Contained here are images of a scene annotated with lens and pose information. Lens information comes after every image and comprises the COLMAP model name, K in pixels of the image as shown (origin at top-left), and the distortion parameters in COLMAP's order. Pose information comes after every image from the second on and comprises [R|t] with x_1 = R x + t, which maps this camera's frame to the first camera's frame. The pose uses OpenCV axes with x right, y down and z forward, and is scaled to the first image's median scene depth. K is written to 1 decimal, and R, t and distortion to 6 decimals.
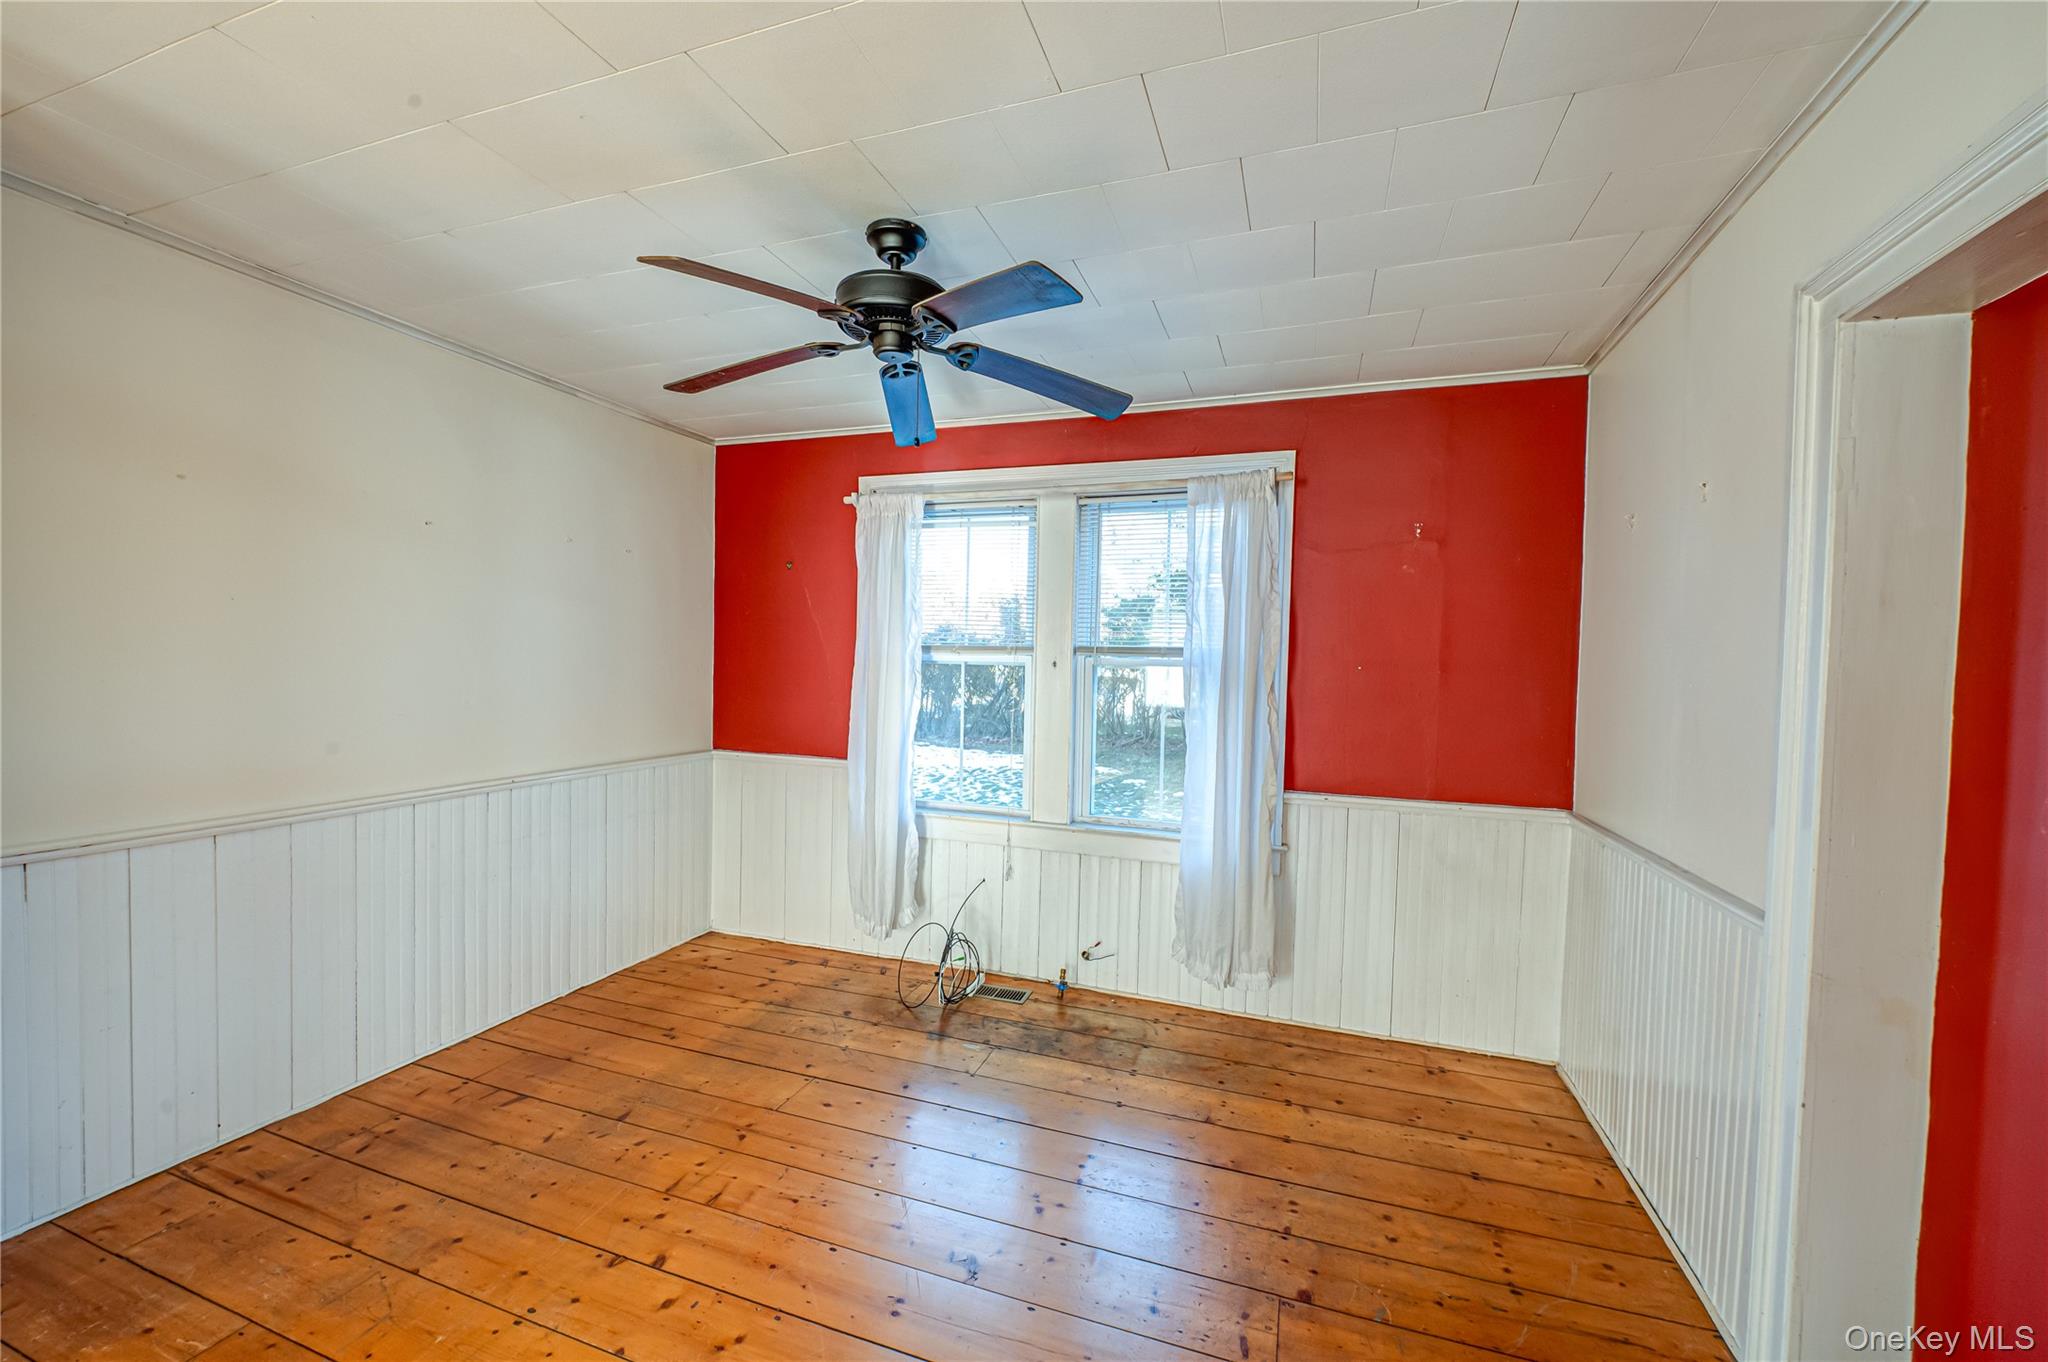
lens RADIAL K [[800.1, 0, 1034.8], [0, 800.1, 677.5], [0, 0, 1]] dist [-0.008721, -0.000513]
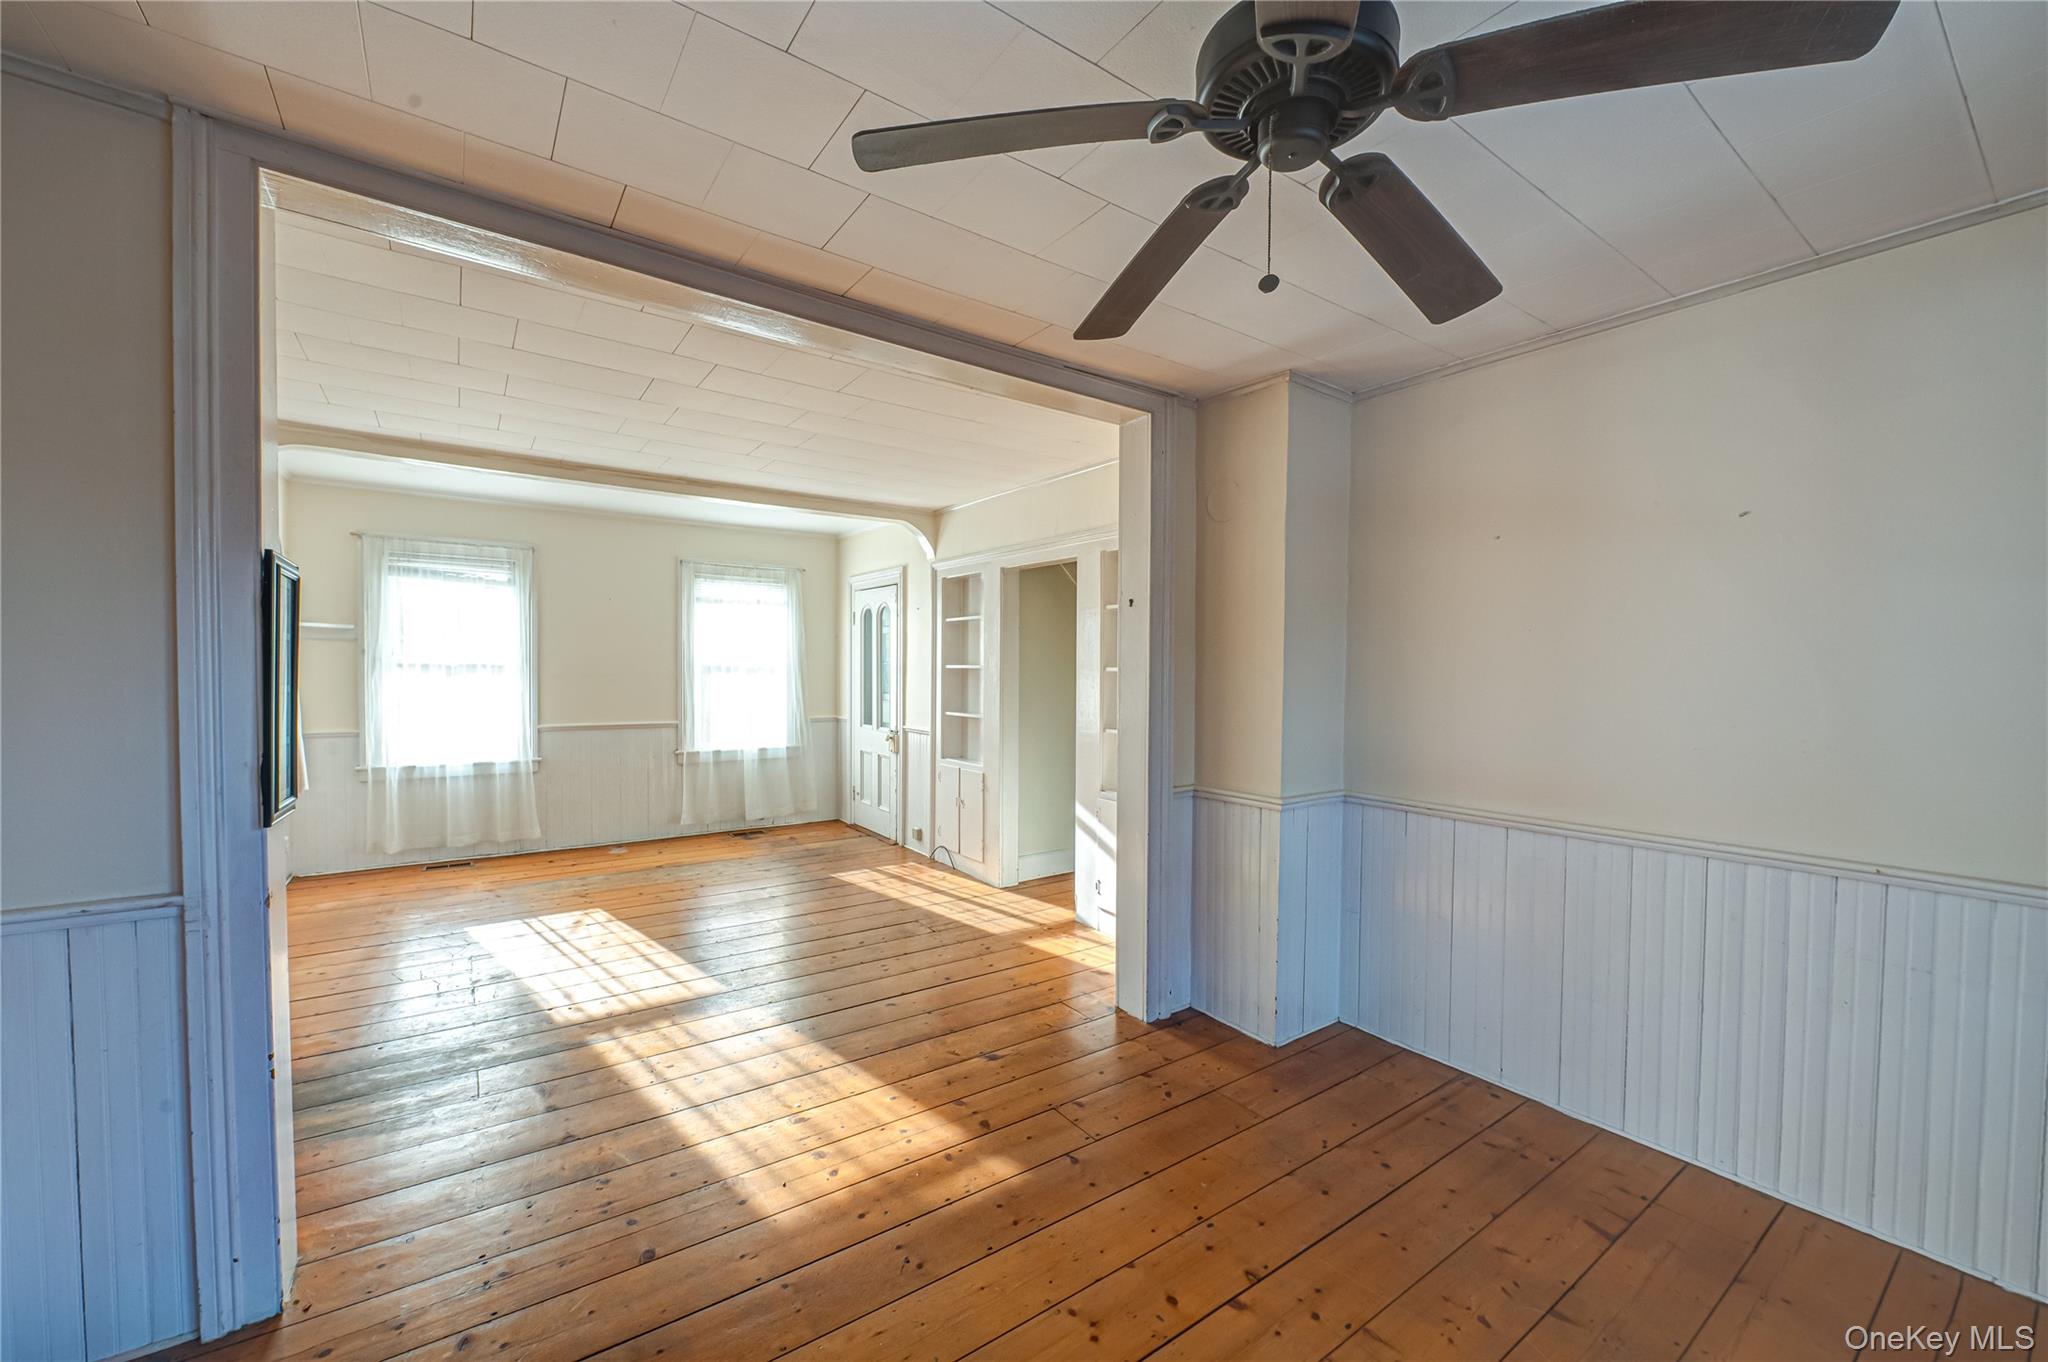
lens RADIAL K [[800.1, 0, 1033.9], [0, 800.1, 687.8], [0, 0, 1]] dist [-0.008721, -0.000513]
pose [[-0.575803, -0.008830, -0.817541, 0.375268], [-0.037323, 0.999183, 0.015495, -0.005997], [0.816736, 0.039435, -0.575662, 1.097270]]
